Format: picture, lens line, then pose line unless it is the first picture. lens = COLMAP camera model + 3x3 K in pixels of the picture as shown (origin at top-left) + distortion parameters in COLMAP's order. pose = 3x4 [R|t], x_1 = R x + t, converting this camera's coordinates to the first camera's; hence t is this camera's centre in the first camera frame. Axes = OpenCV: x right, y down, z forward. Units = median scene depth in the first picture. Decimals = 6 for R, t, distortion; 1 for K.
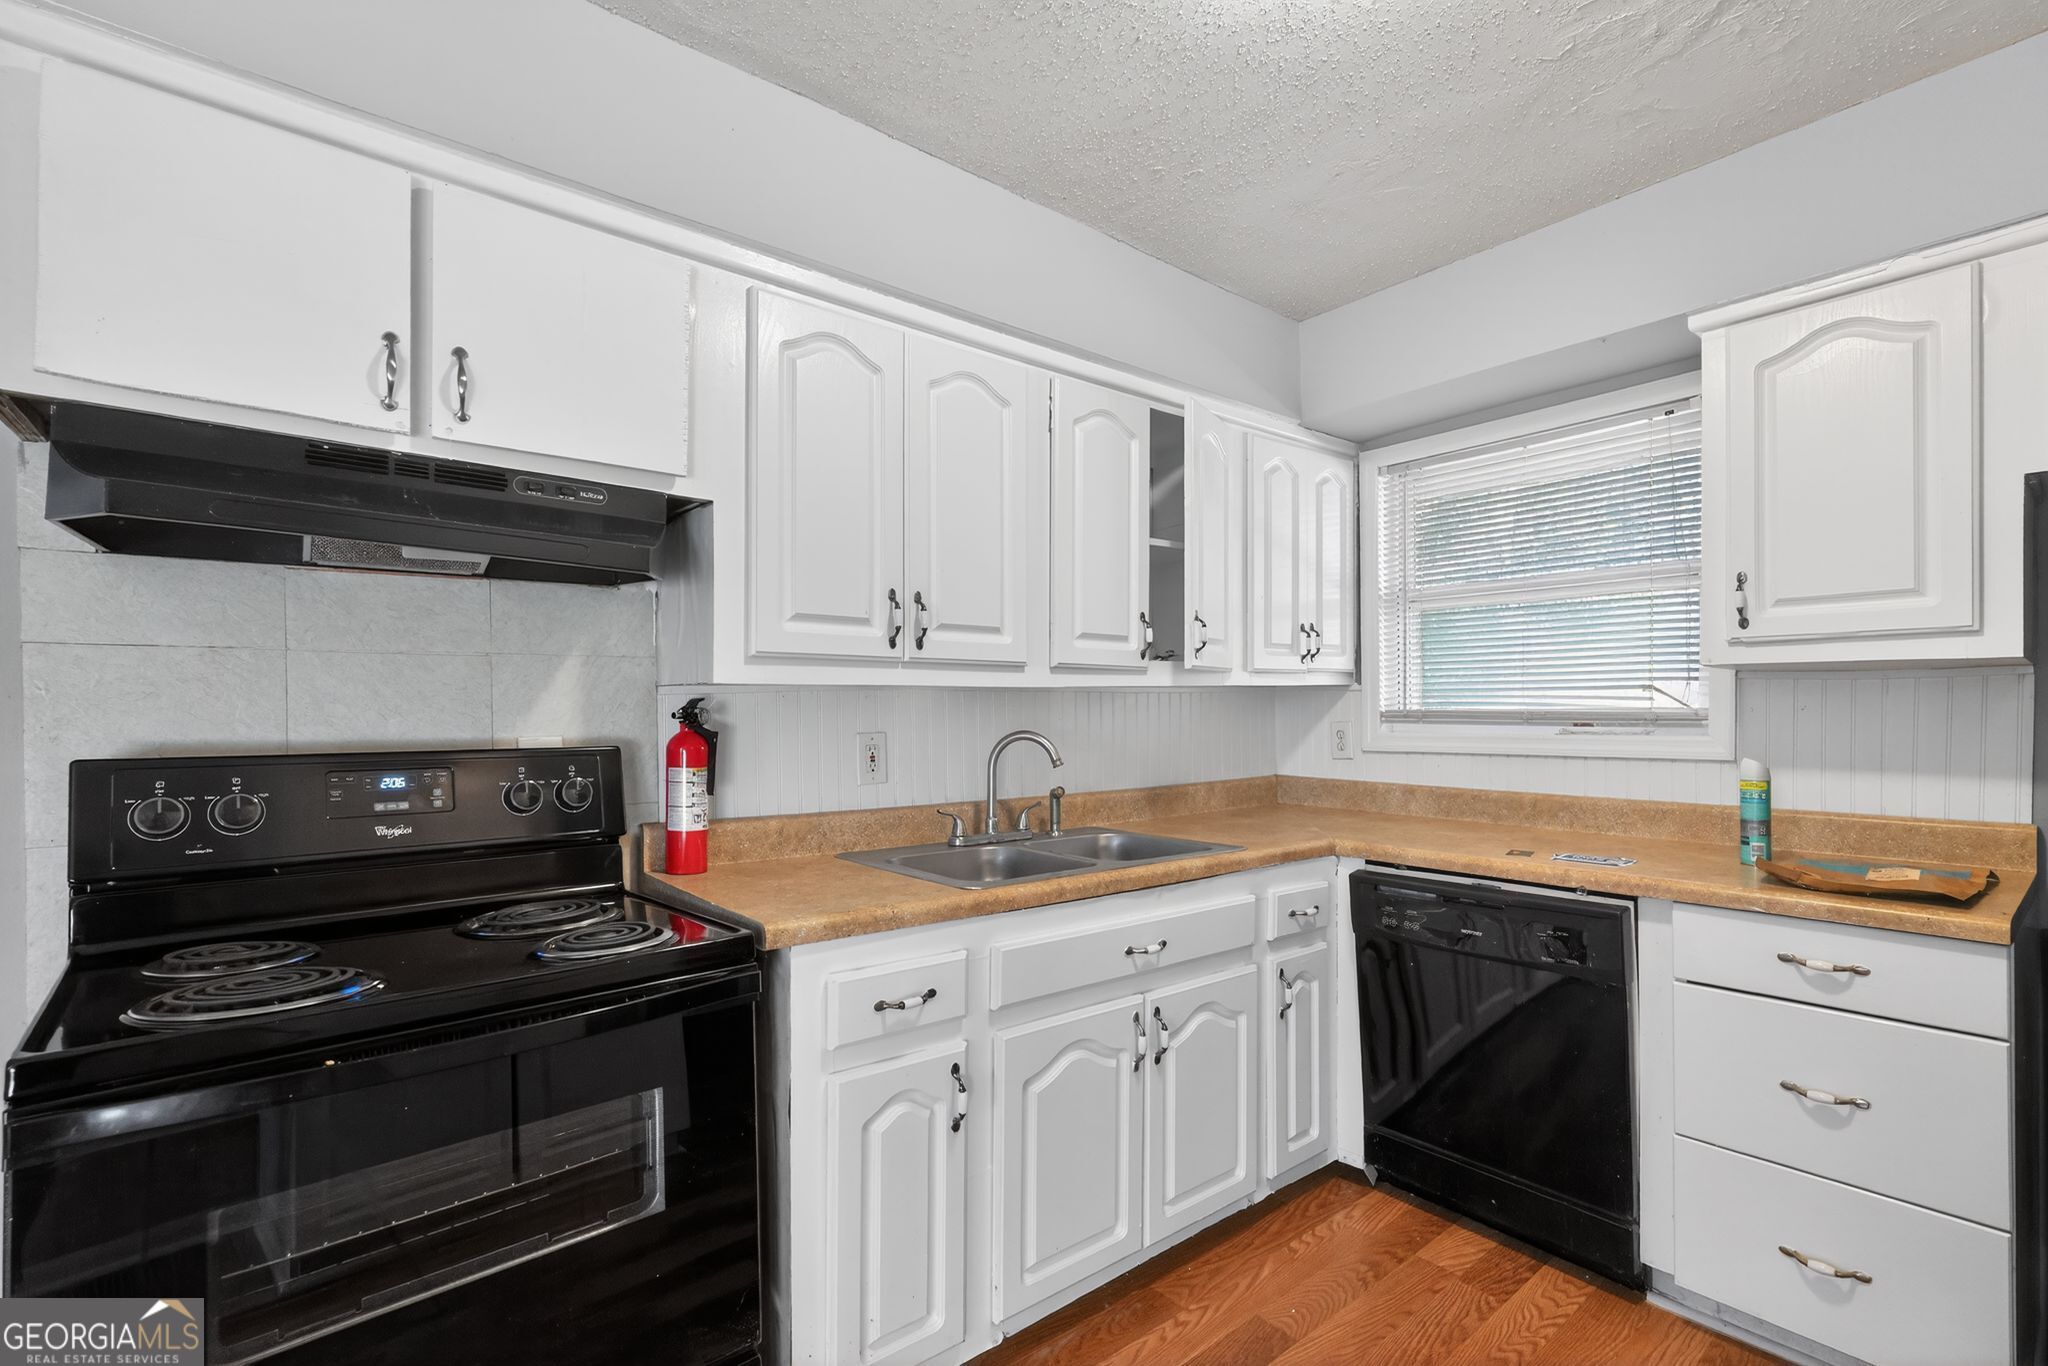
lens RADIAL K [[929.3, 0, 1030.1], [0, 929.3, 709.9], [0, 0, 1]] dist [-0.001779, 0.000804]
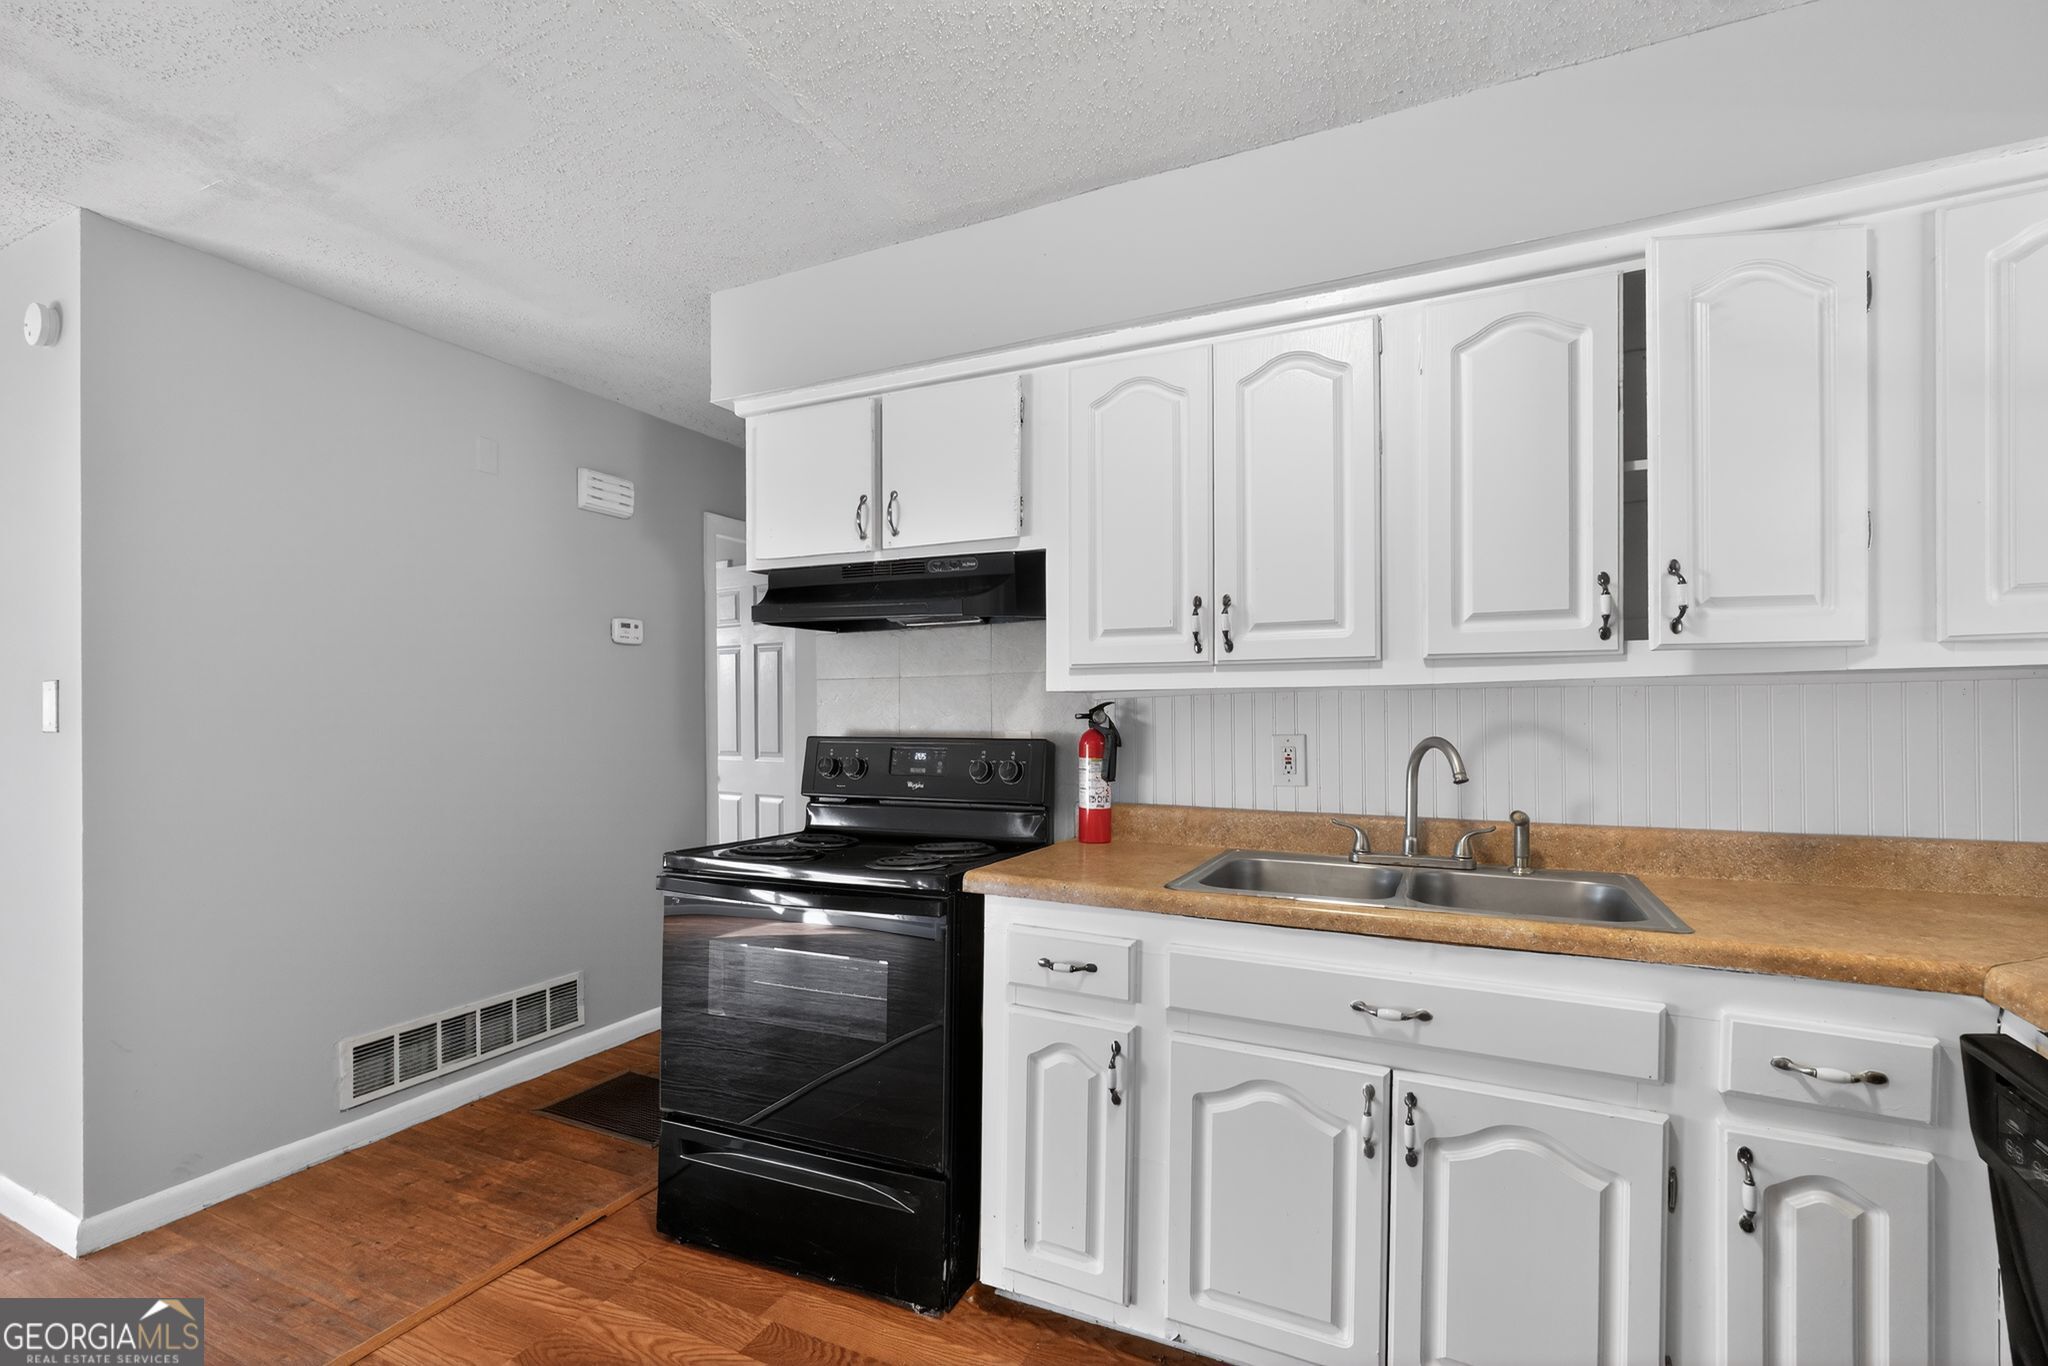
lens RADIAL K [[920.8, 0, 1019.0], [0, 920.8, 722.7], [0, 0, 1]] dist [-0.004011, 0.000163]
pose [[0.411670, 0.009069, -0.911288, 0.676436], [-0.000439, 0.999952, 0.009752, 0.001922], [0.911333, -0.003614, 0.411654, 0.372508]]
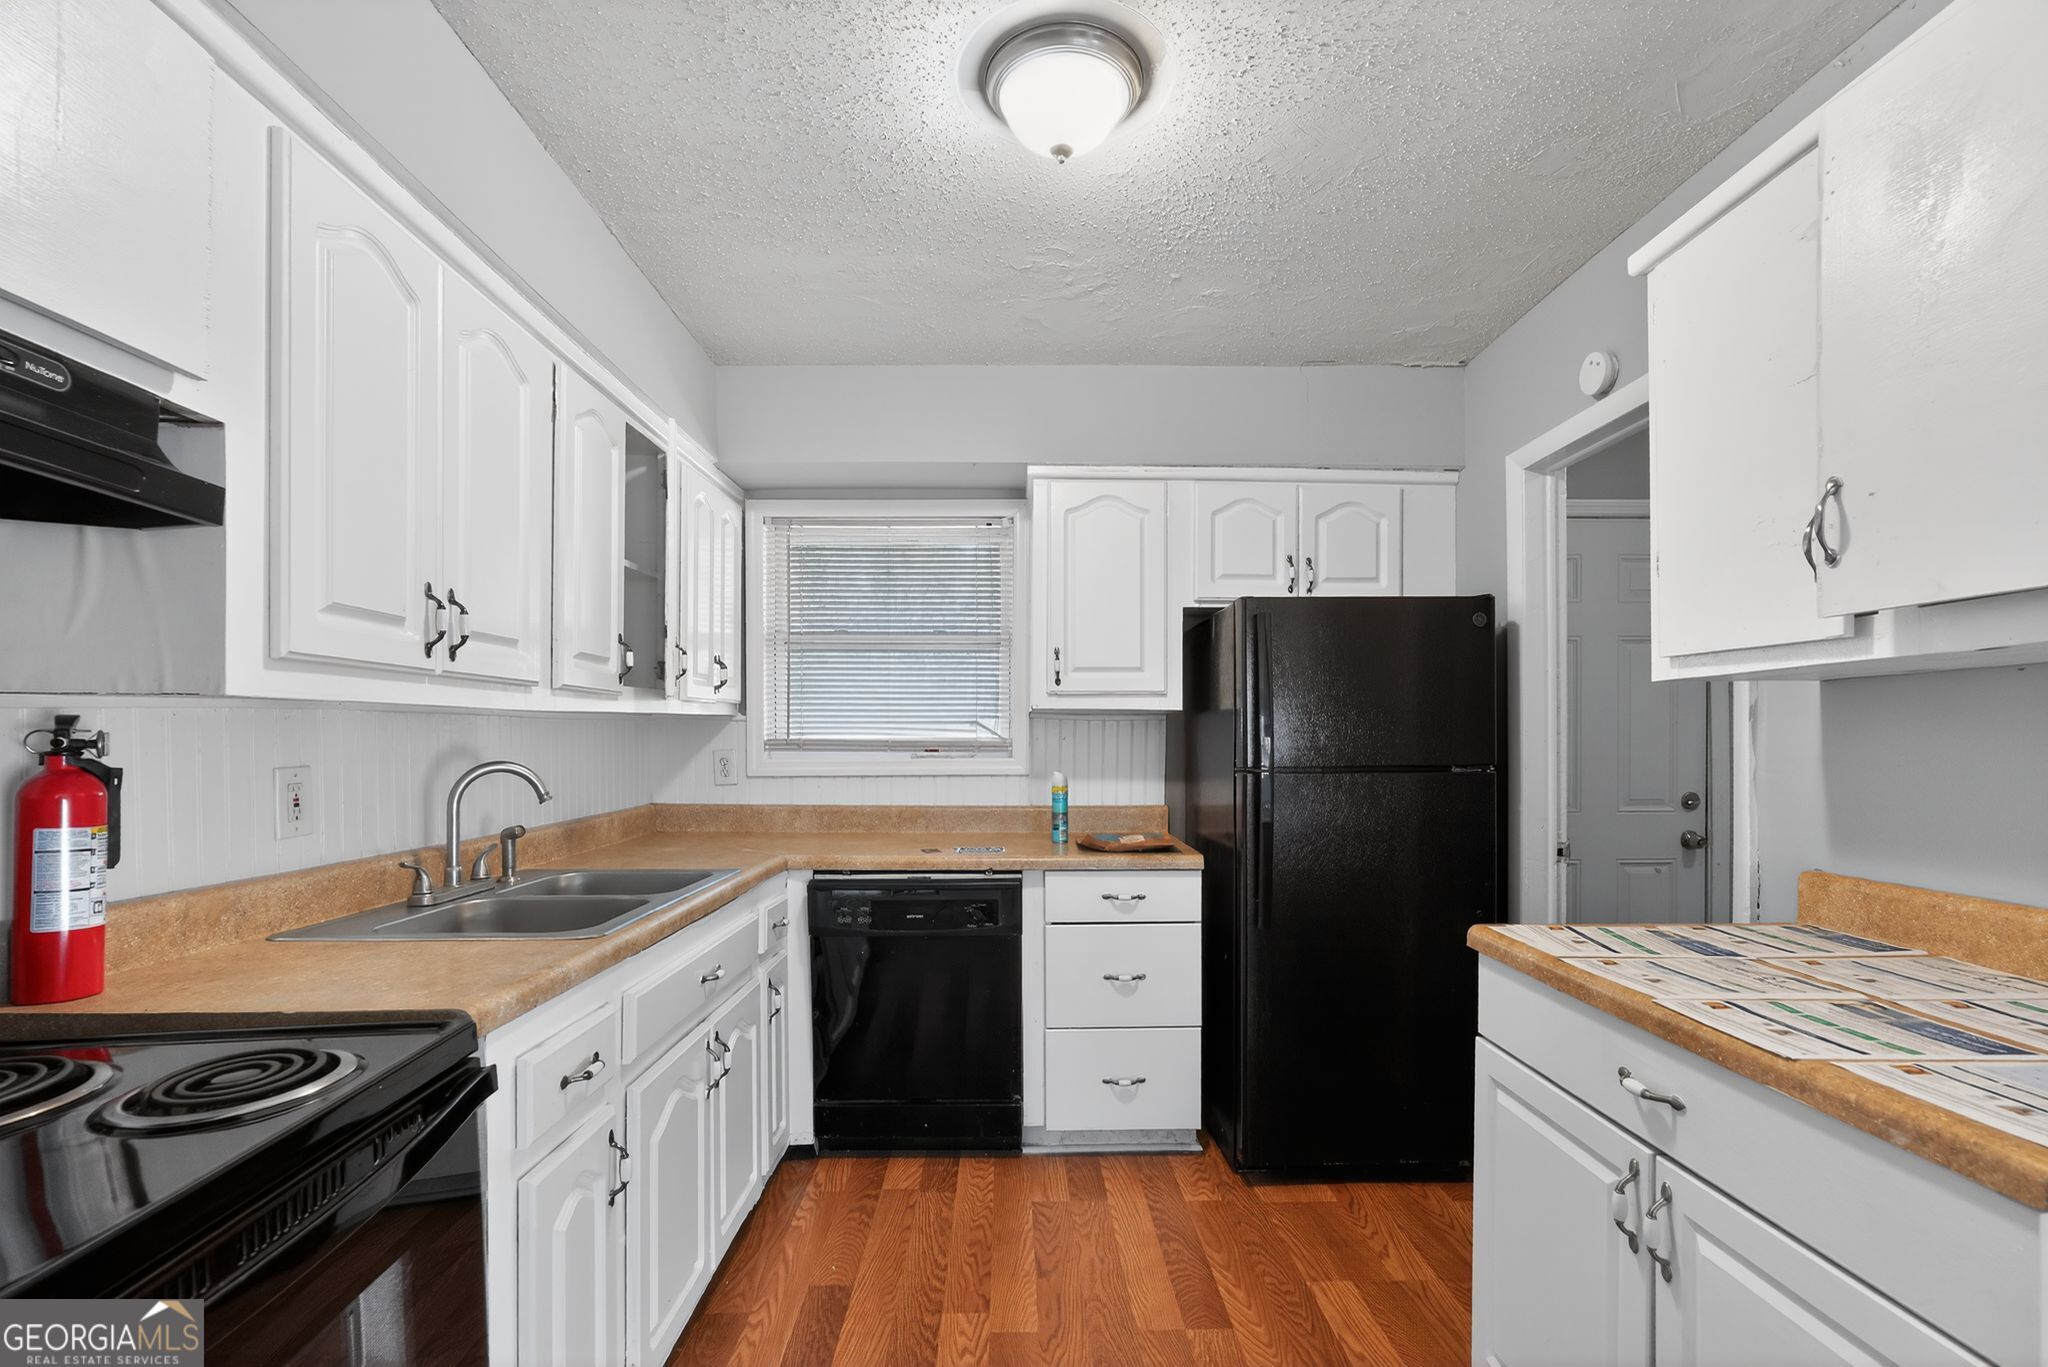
lens RADIAL K [[932.8, 0, 1042.6], [0, 932.8, 746.0], [0, 0, 1]] dist [-0.000030, 0.000768]
pose [[0.612004, -0.002021, 0.790852, -0.432744], [-0.003064, 0.999983, 0.004927, 0.003053], [-0.790849, -0.005439, 0.611988, 0.098197]]
